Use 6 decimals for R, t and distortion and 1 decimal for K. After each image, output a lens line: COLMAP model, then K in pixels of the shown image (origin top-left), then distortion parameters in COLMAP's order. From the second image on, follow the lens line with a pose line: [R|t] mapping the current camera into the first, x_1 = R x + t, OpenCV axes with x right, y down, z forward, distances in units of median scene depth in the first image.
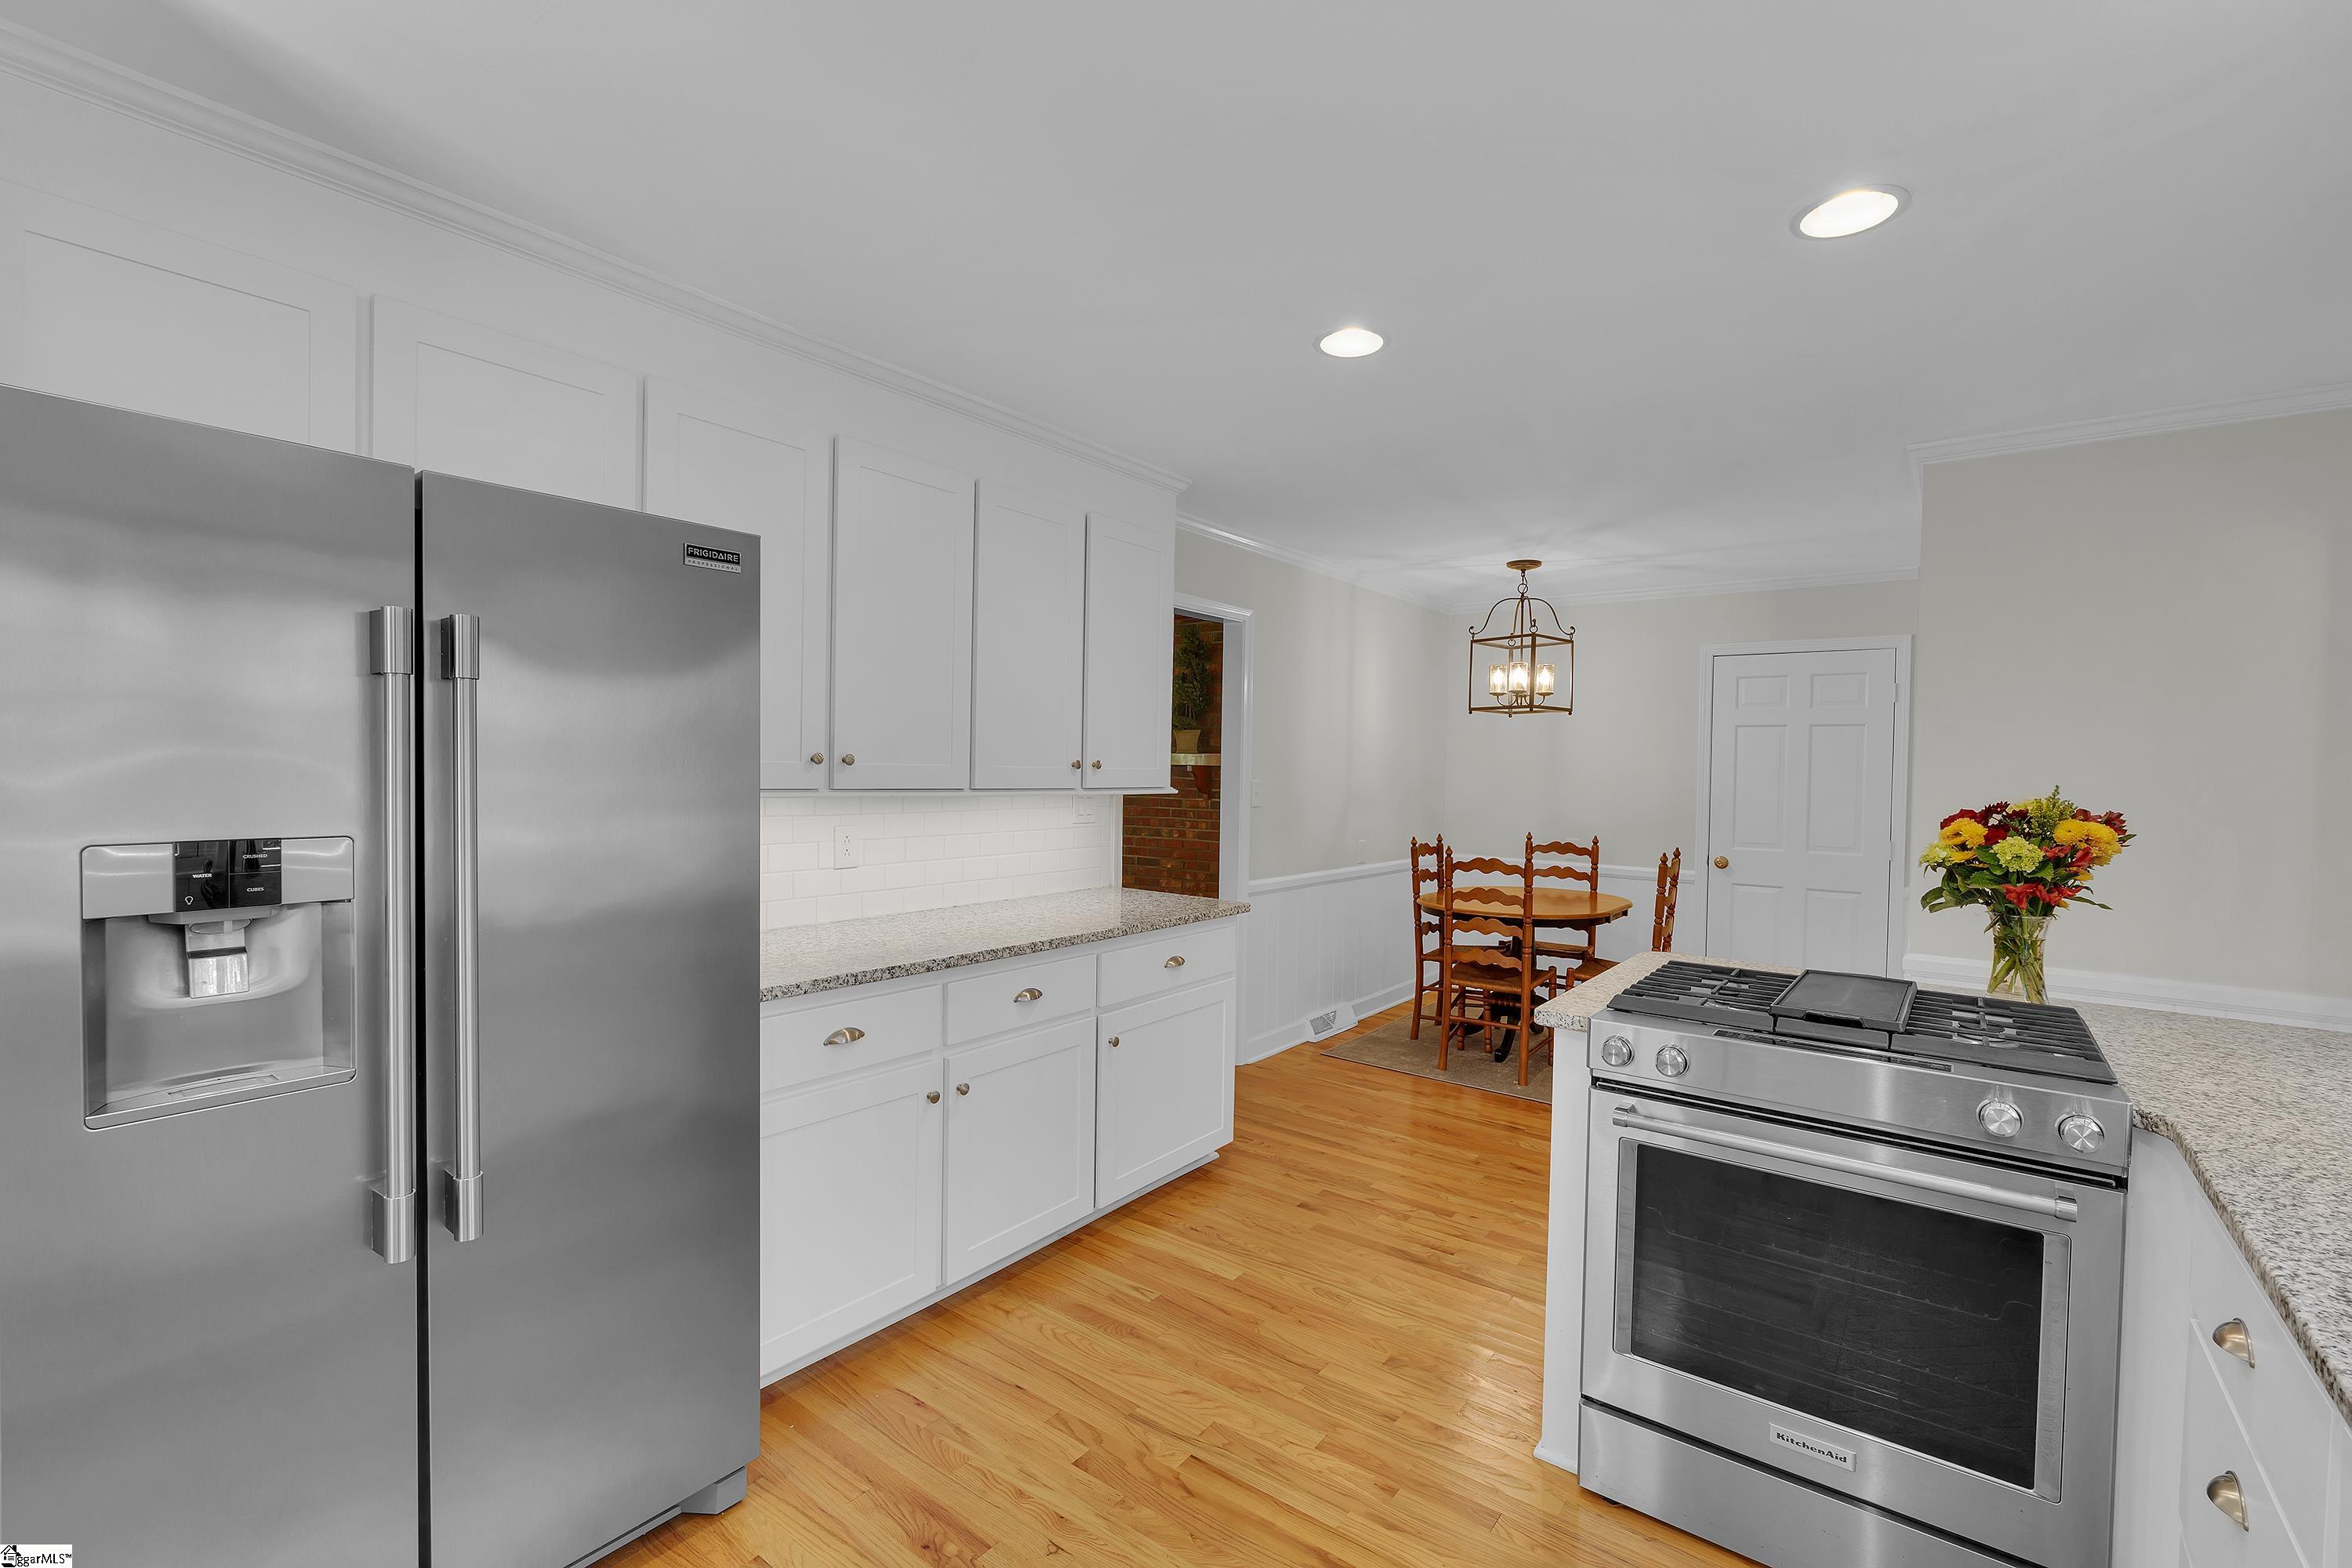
lens RADIAL K [[1021.2, 0, 1176.0], [0, 1021.2, 784.0], [0, 0, 1]] dist [-0.014454, 0.000176]
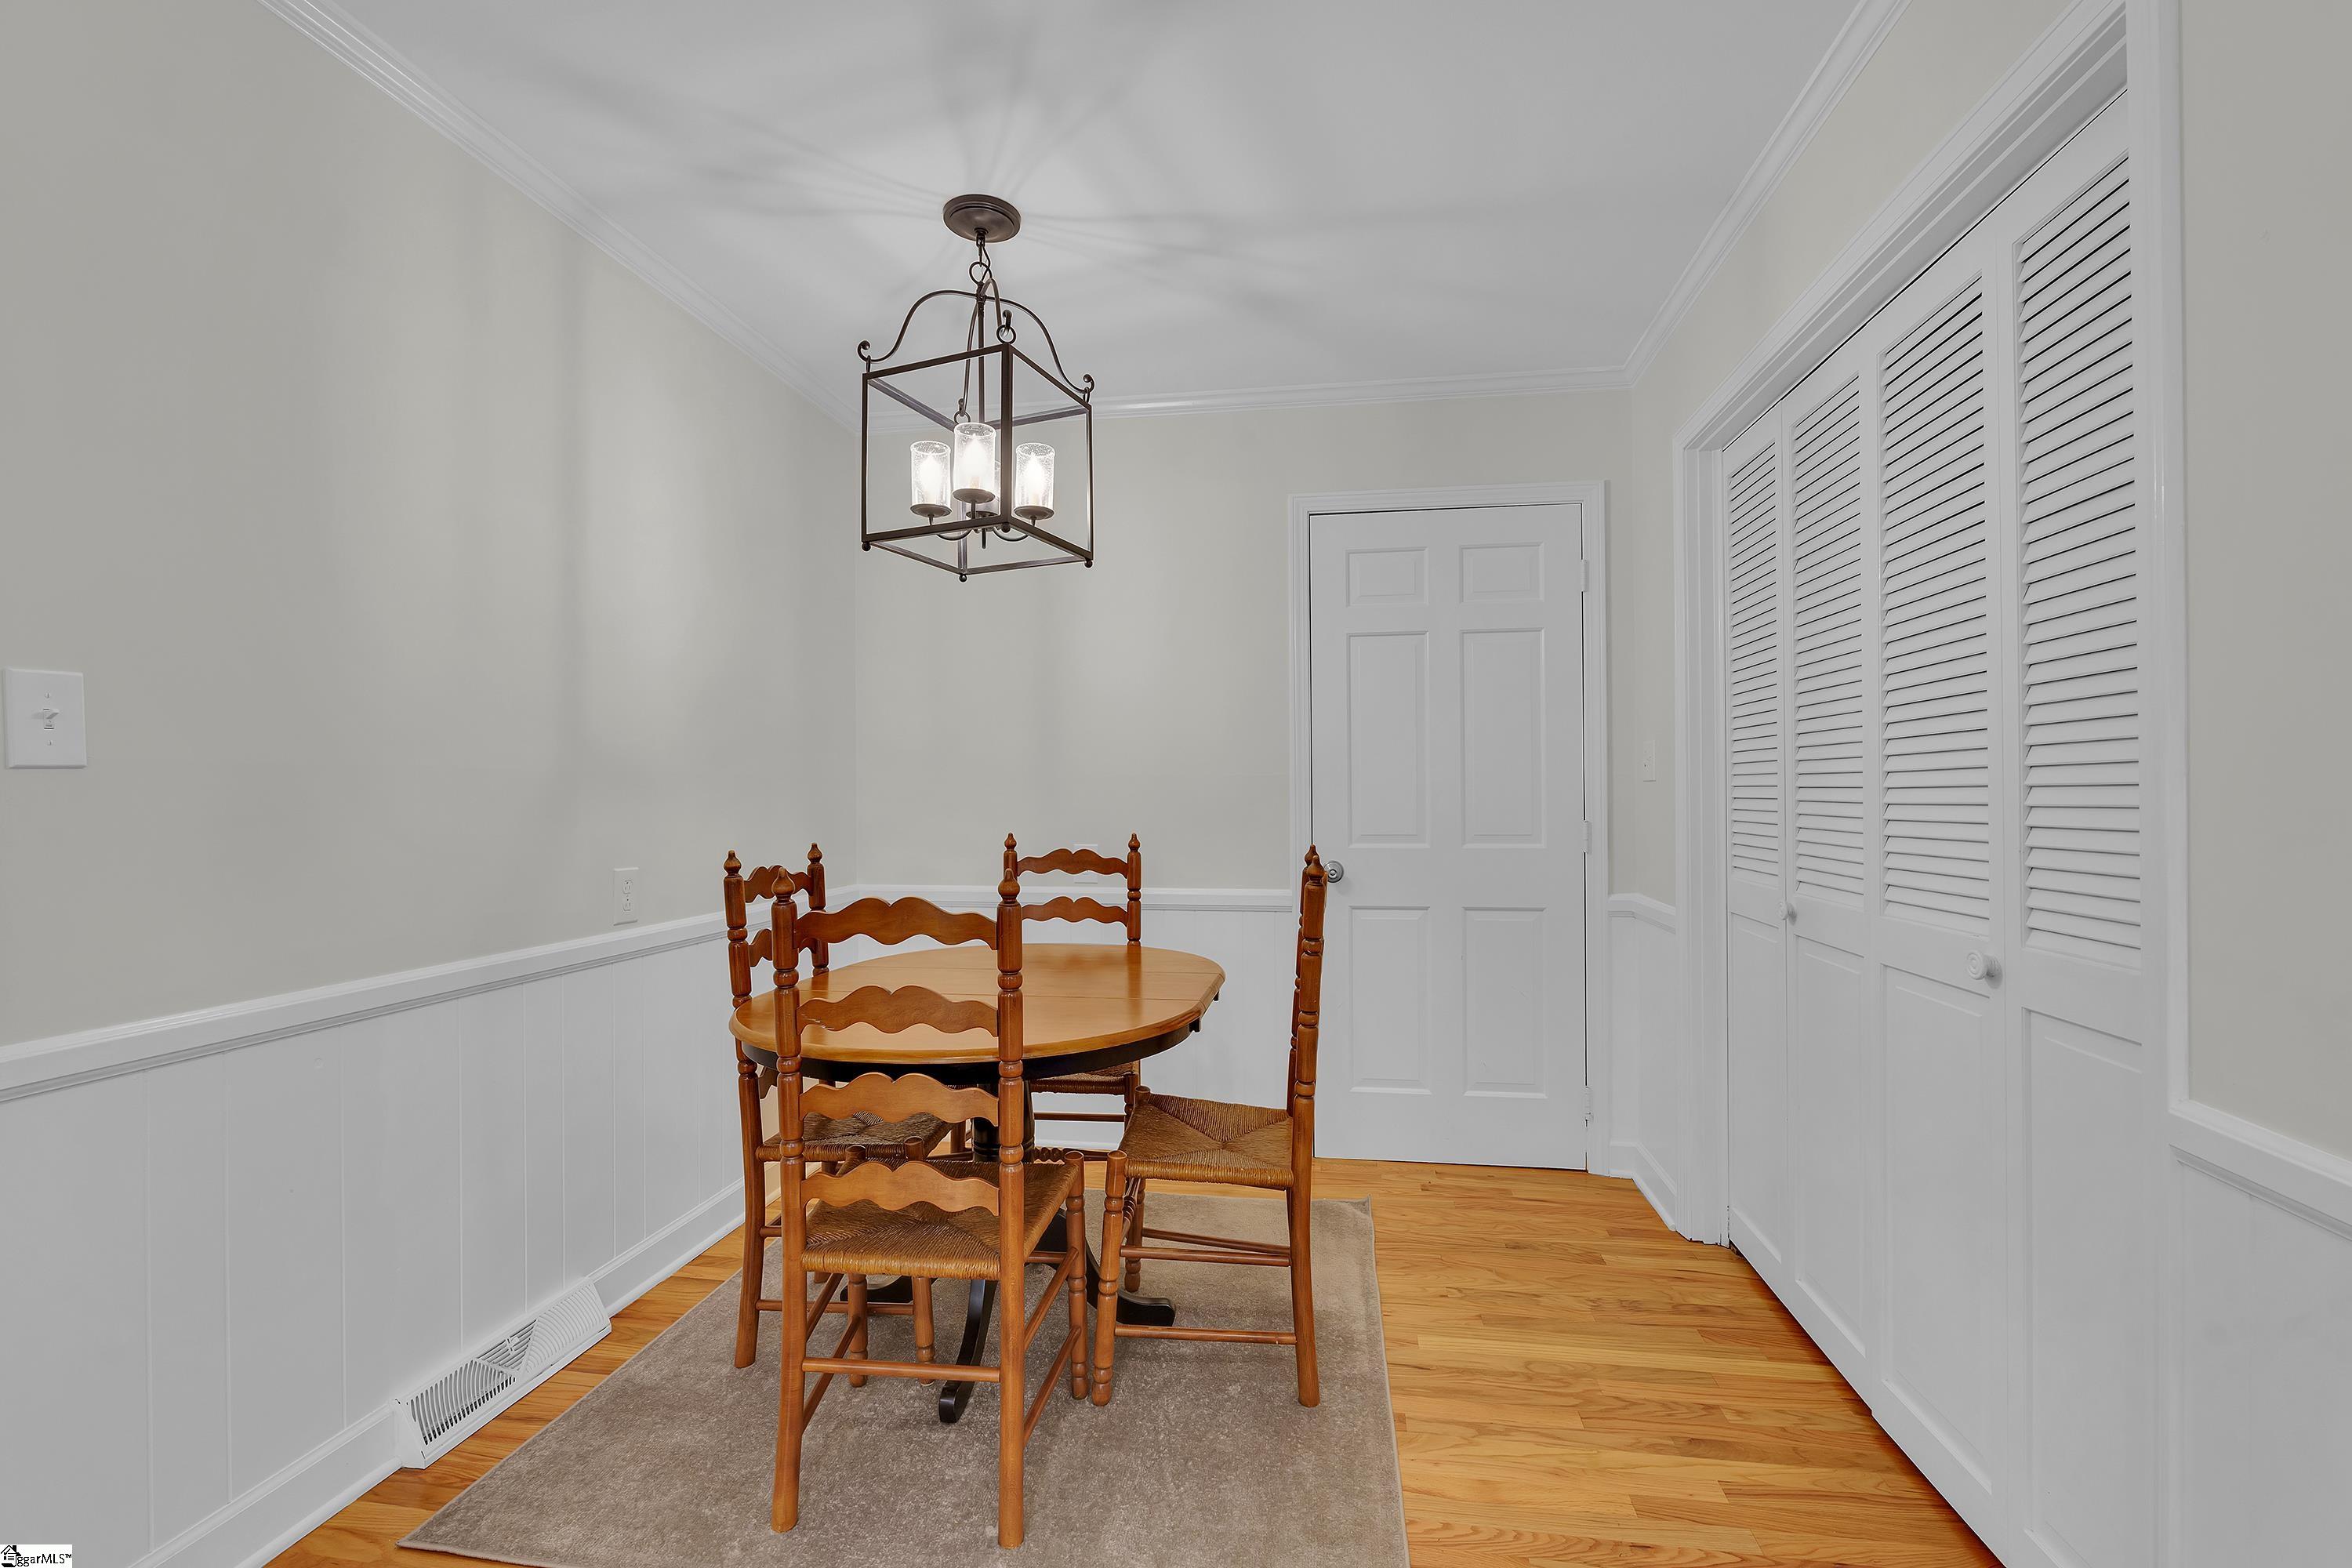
lens RADIAL K [[1021.2, 0, 1176.0], [0, 1021.2, 784.0], [0, 0, 1]] dist [-0.014454, 0.000176]
pose [[0.880321, -0.017623, 0.474050, 0.201166], [0.029447, 0.999413, -0.017531, 0.038136], [-0.473463, 0.029393, 0.880323, 0.576845]]
